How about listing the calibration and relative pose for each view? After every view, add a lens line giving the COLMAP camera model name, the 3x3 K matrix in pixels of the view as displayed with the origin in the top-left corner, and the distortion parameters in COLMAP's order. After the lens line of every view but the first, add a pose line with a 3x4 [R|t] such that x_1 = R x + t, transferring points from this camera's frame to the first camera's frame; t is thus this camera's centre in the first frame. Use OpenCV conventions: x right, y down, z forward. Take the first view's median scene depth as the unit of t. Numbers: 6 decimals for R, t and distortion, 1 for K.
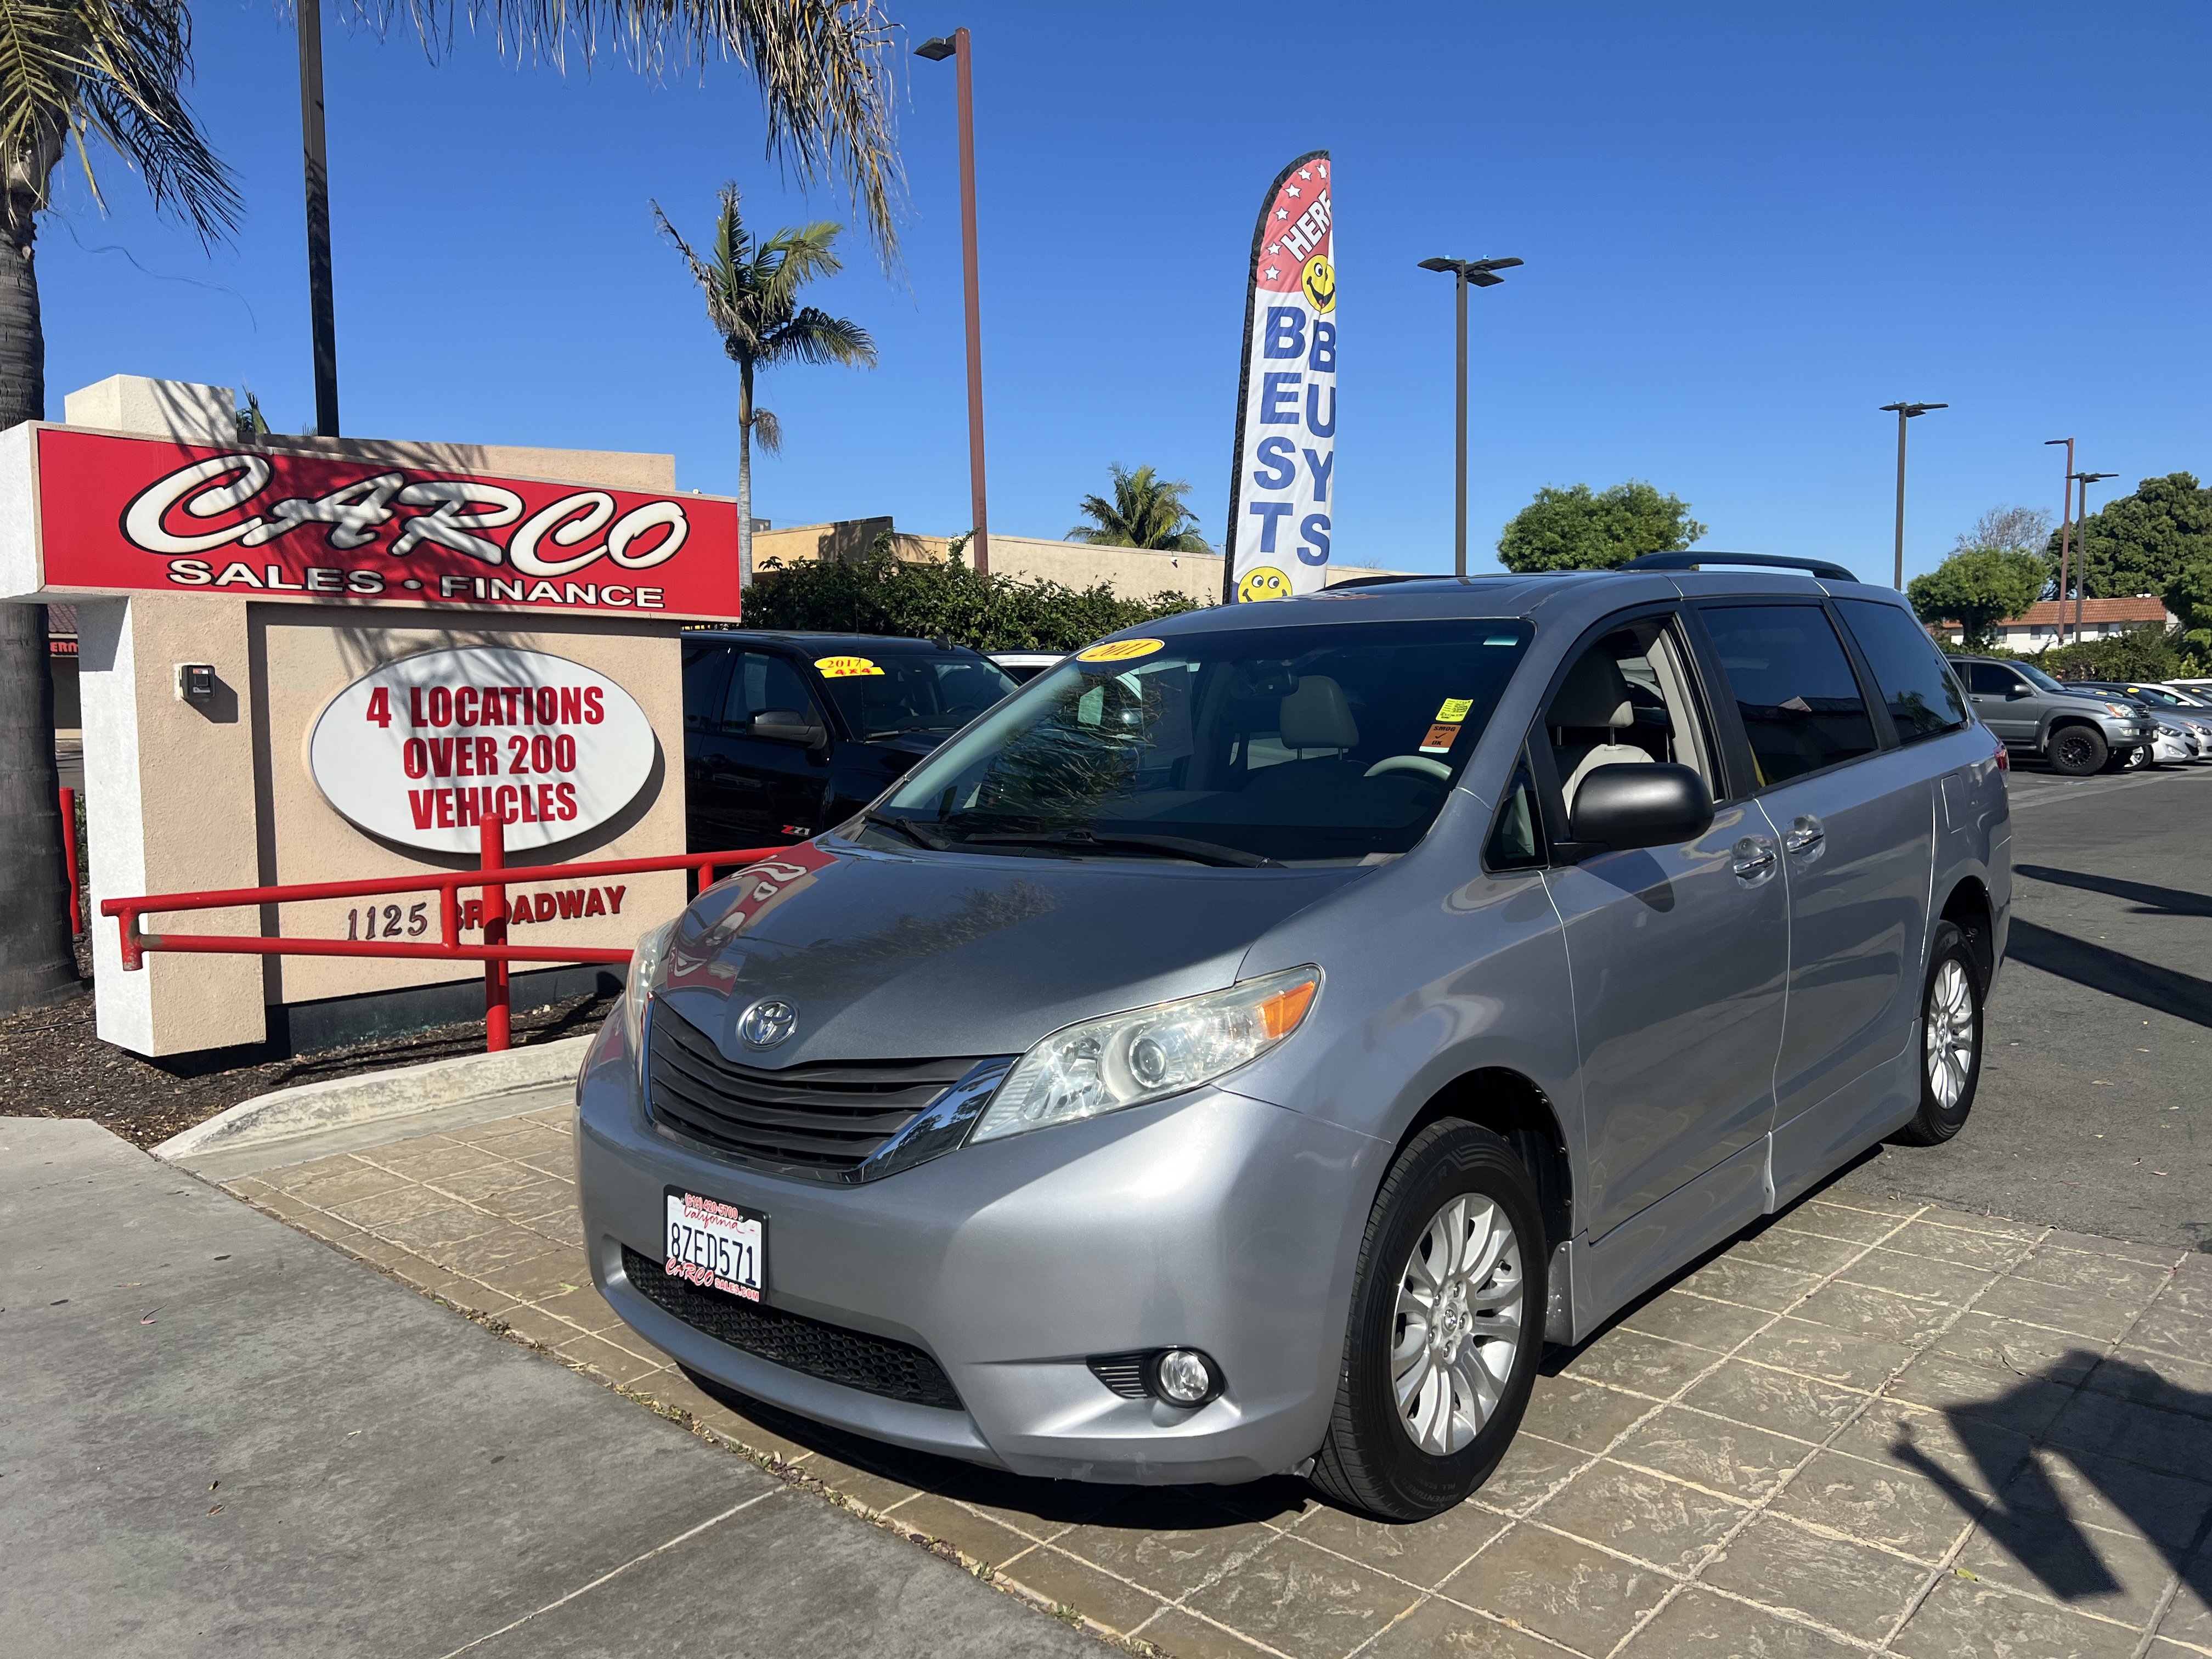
lens RADIAL K [[1621.0, 0, 1140.5], [0, 1621.0, 801.9], [0, 0, 1]] dist [0.008728, 0.000461]
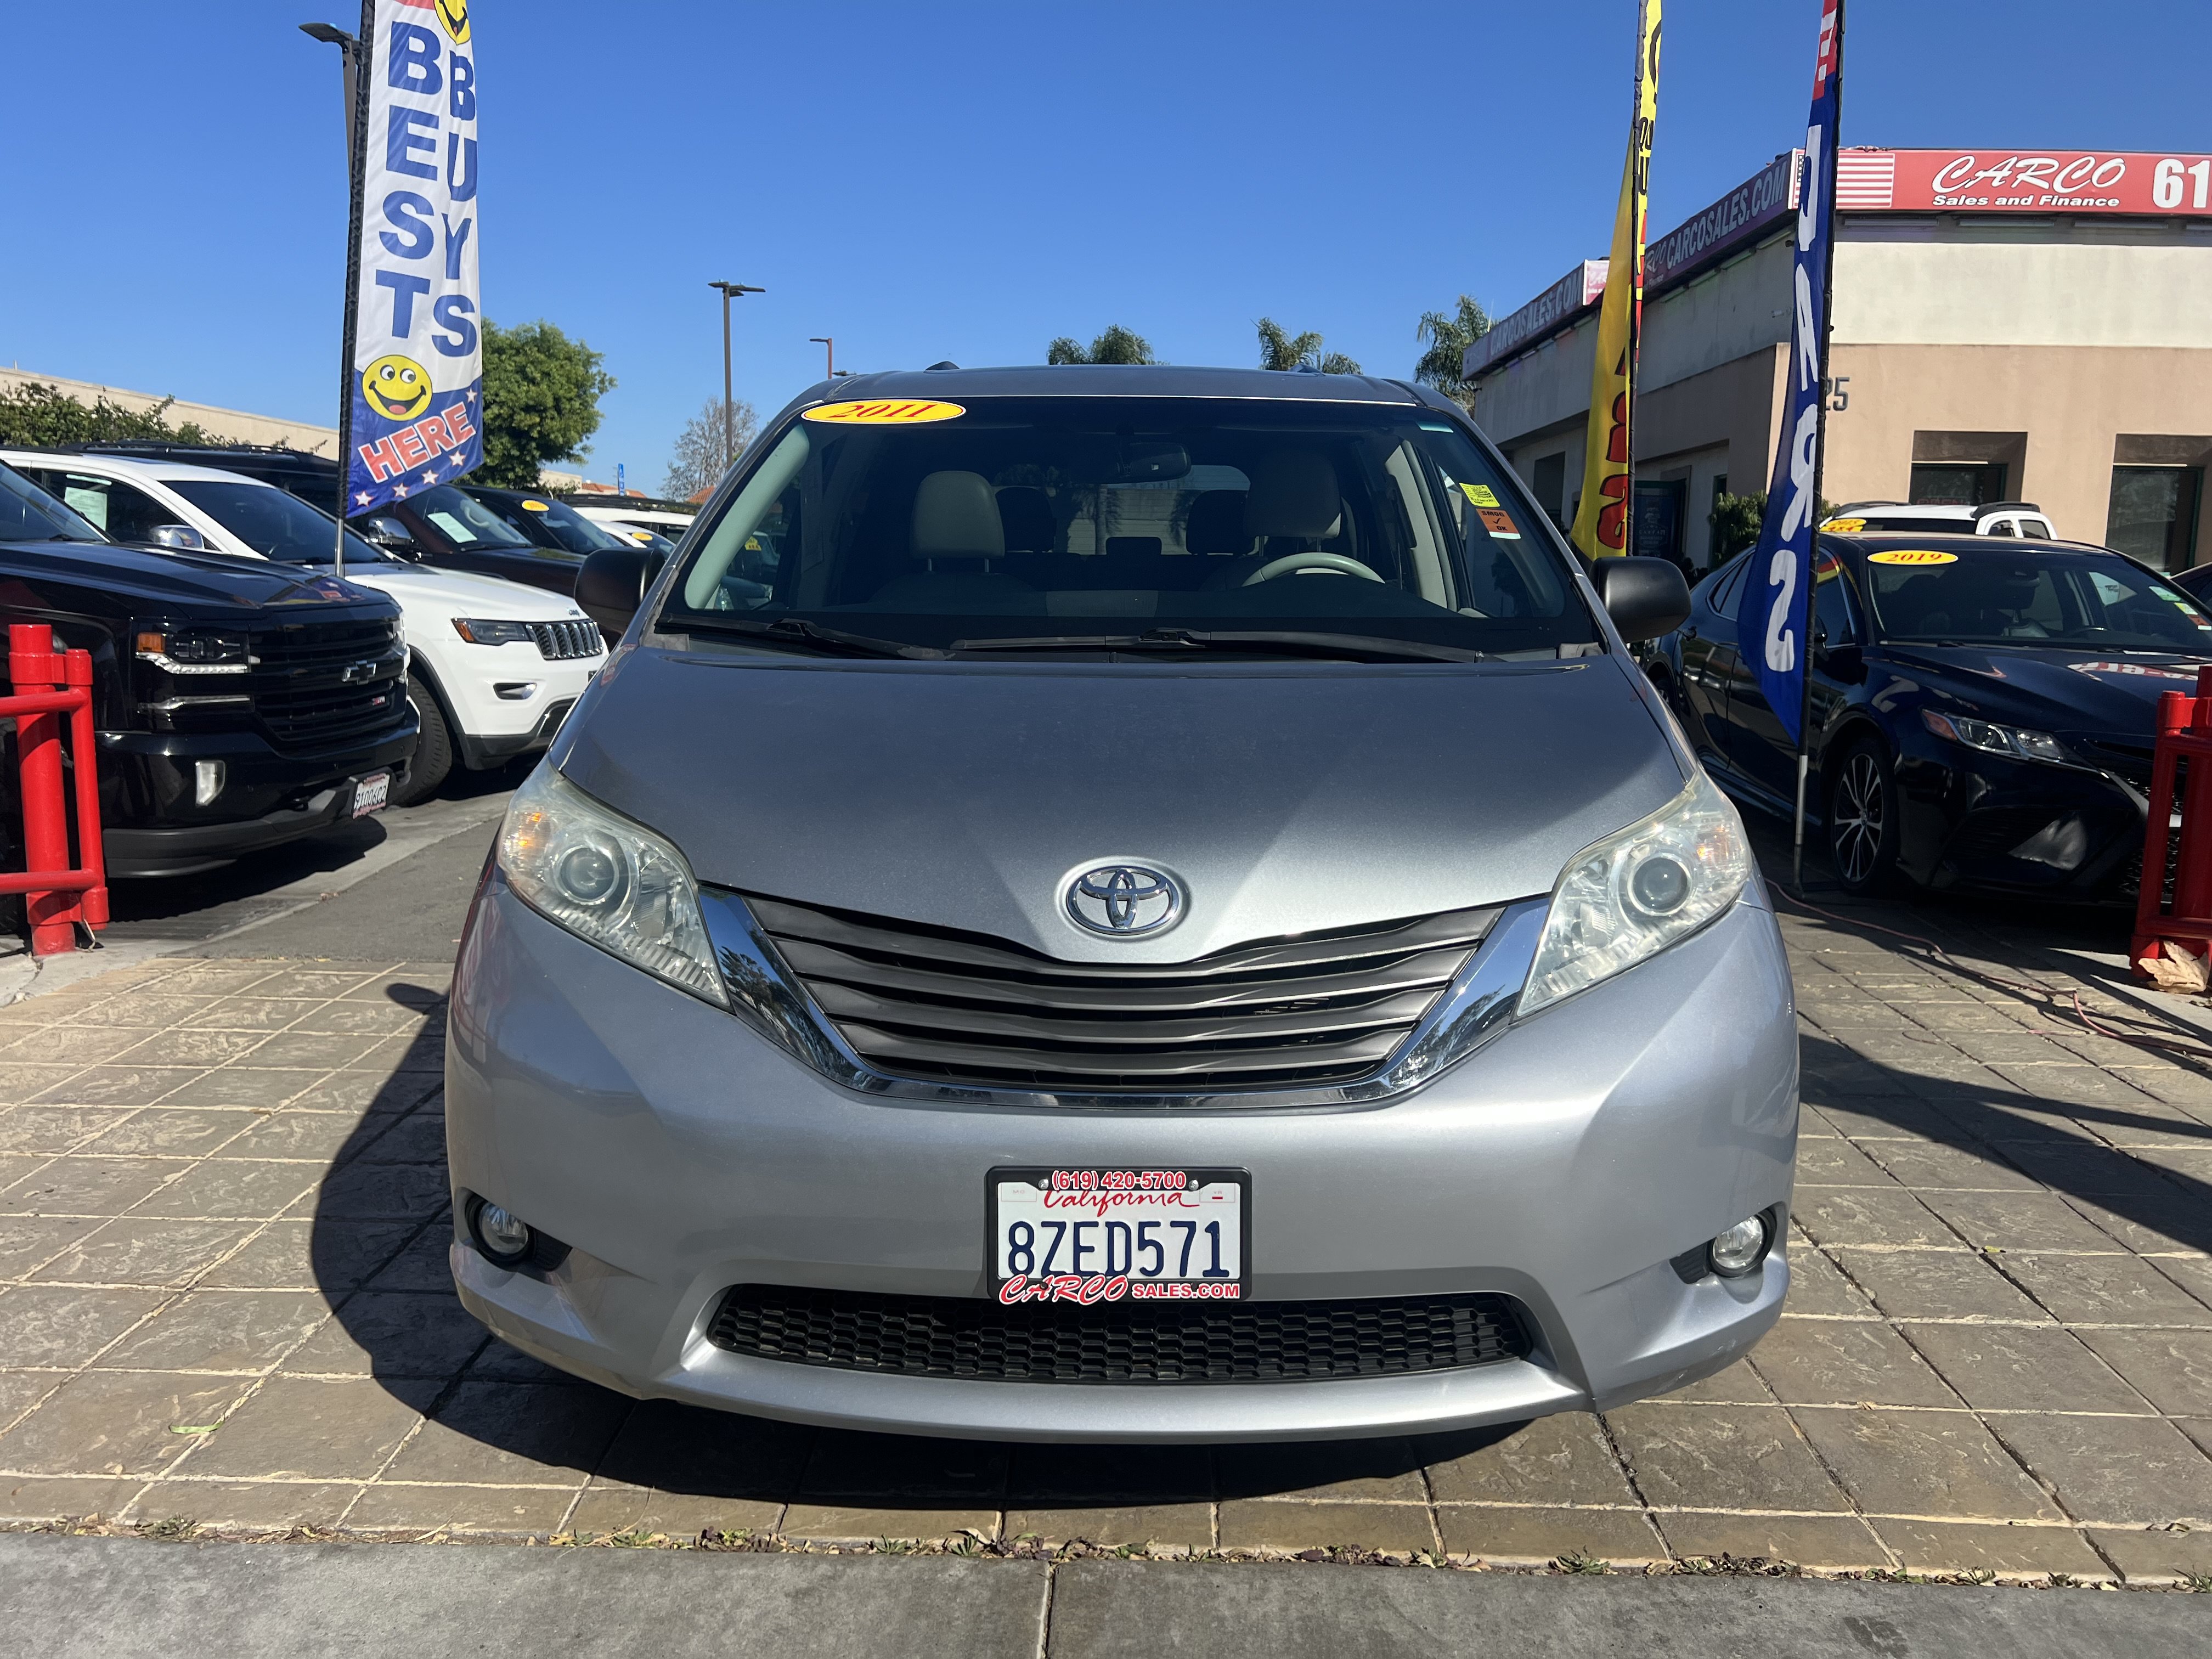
lens RADIAL K [[1600.1, 0, 1115.1], [0, 1600.1, 805.5], [0, 0, 1]] dist [0.059937, -0.062202]
pose [[0.760302, -0.069060, 0.645889, -0.267385], [0.014877, 0.995923, 0.088974, 0.016522], [-0.649400, -0.058039, 0.758229, 0.206595]]
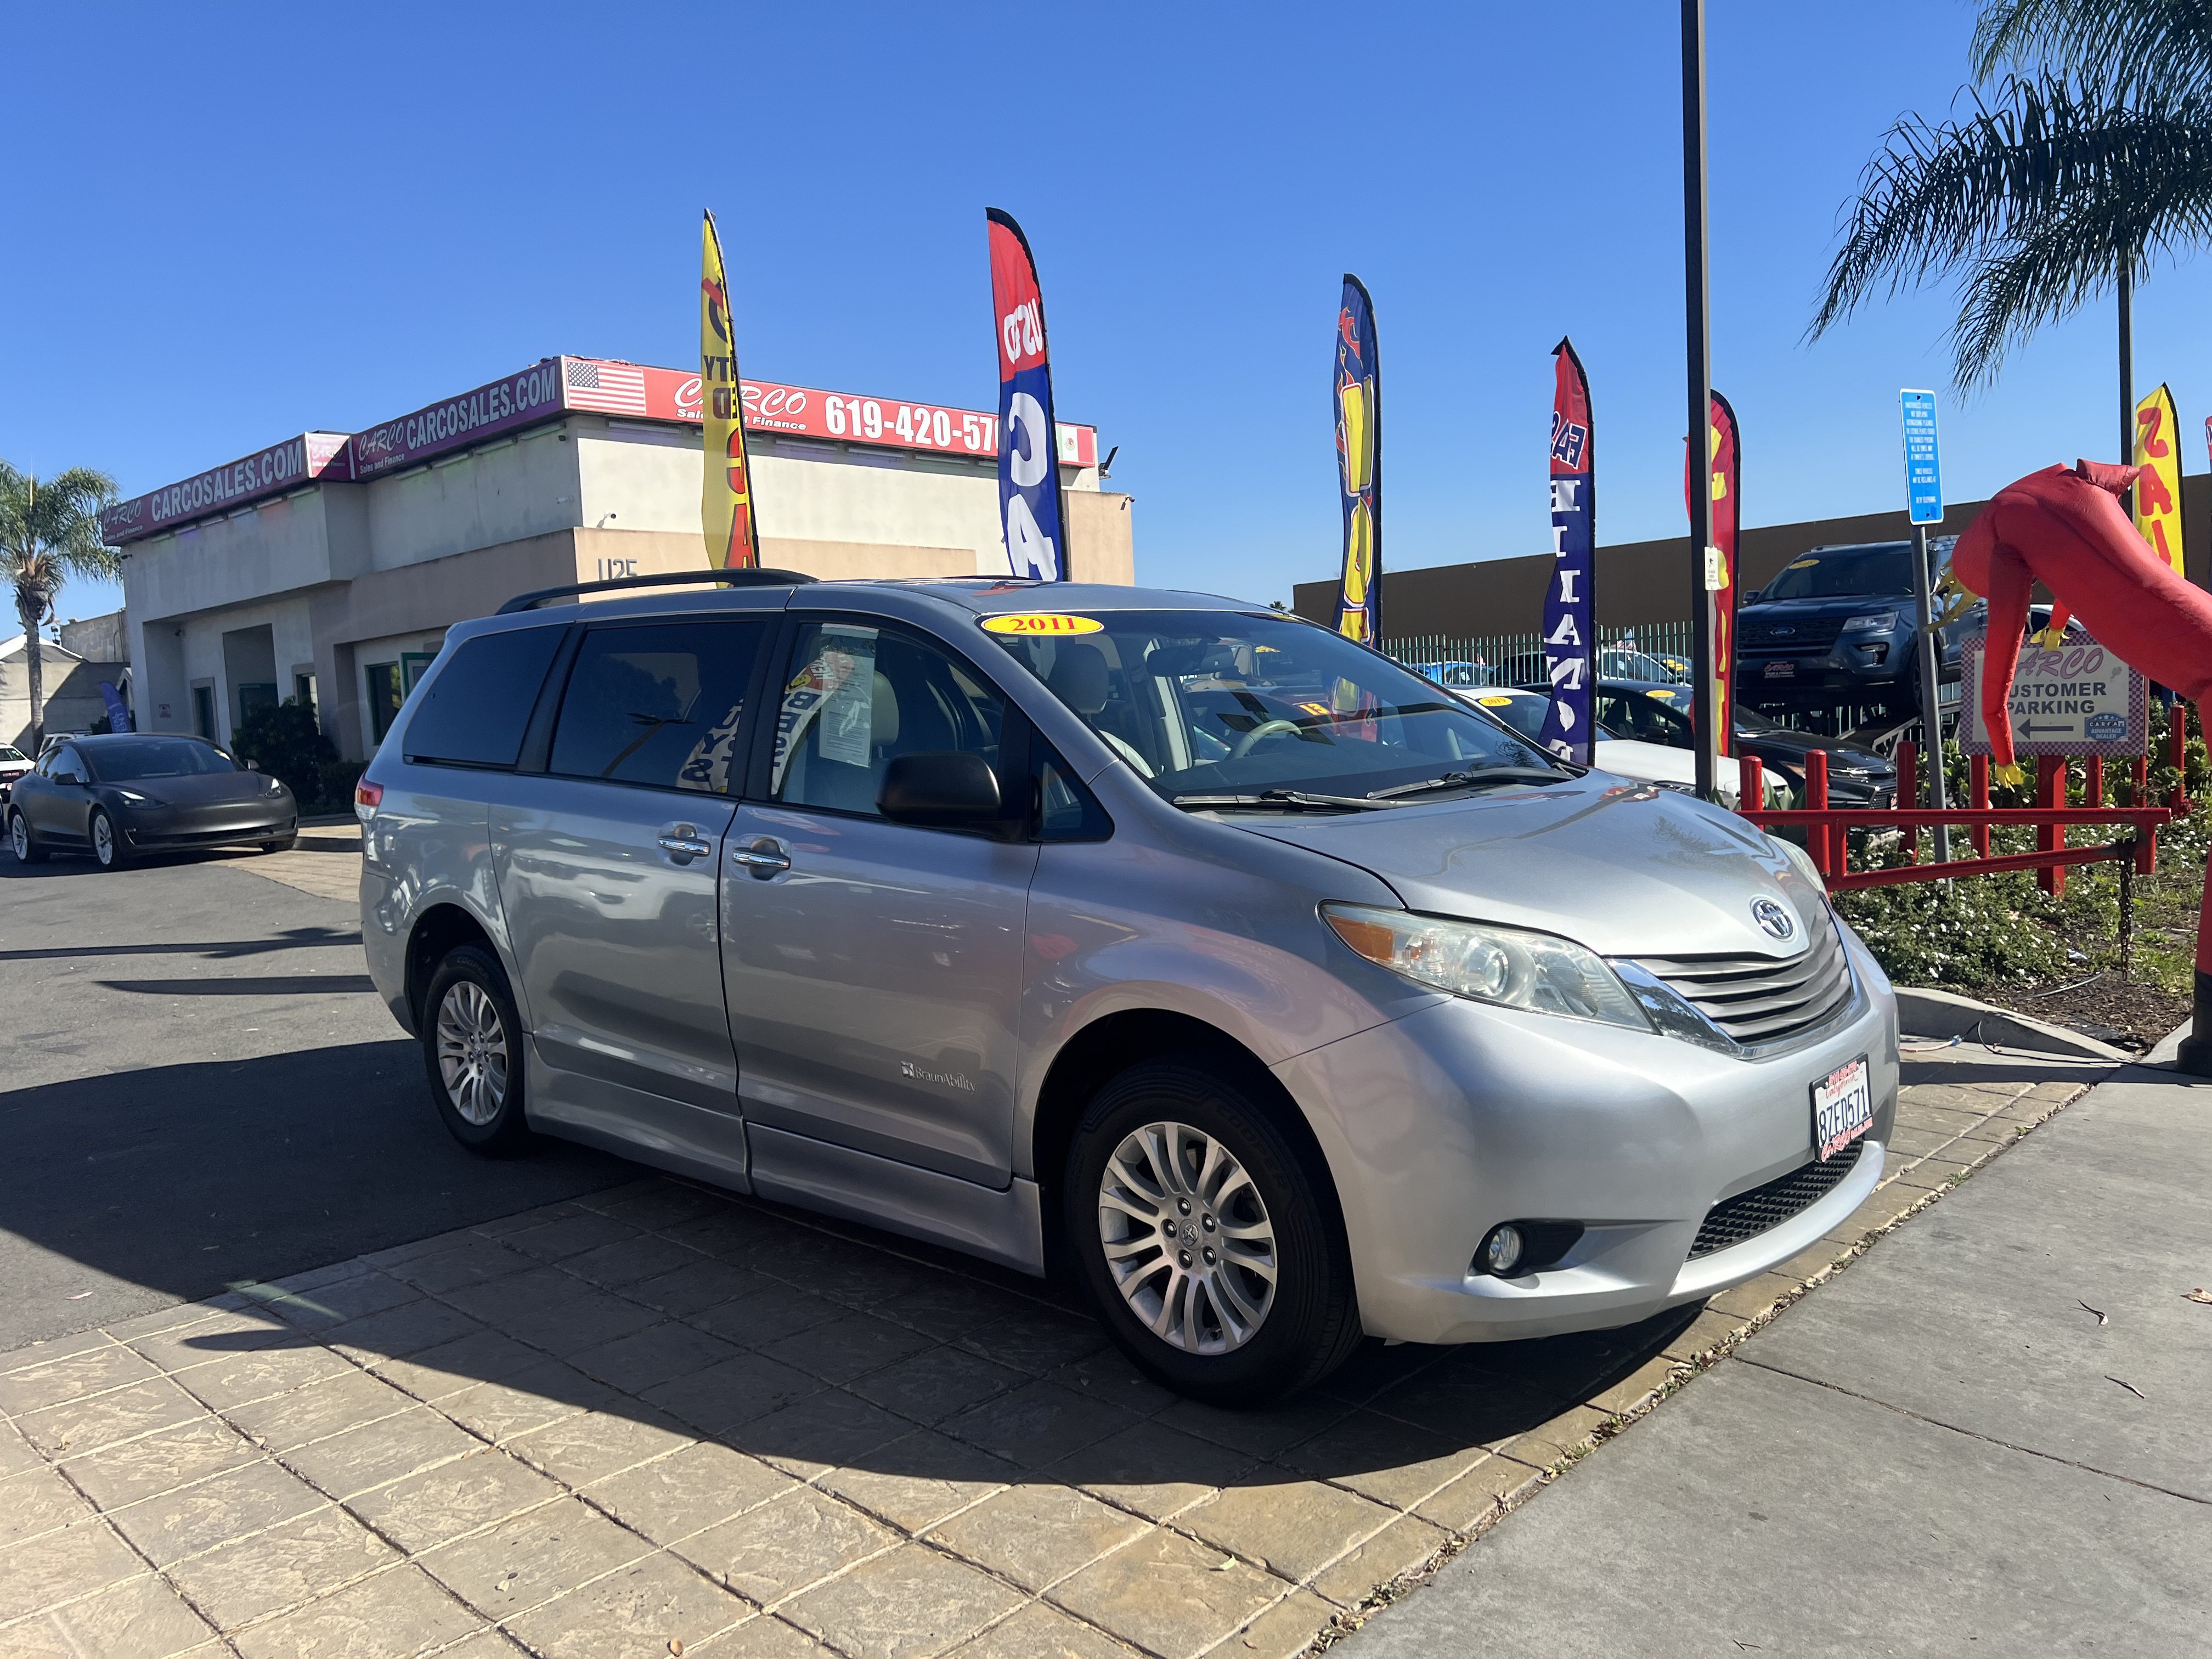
lens RADIAL K [[1613.8, 0, 1055.8], [0, 1613.8, 823.7], [0, 0, 1]] dist [0.065786, -0.088032]
pose [[0.065790, -0.058239, 0.996132, -0.563545], [0.110343, 0.992597, 0.050745, -0.015674], [-0.991714, 0.106578, 0.071729, 0.574768]]
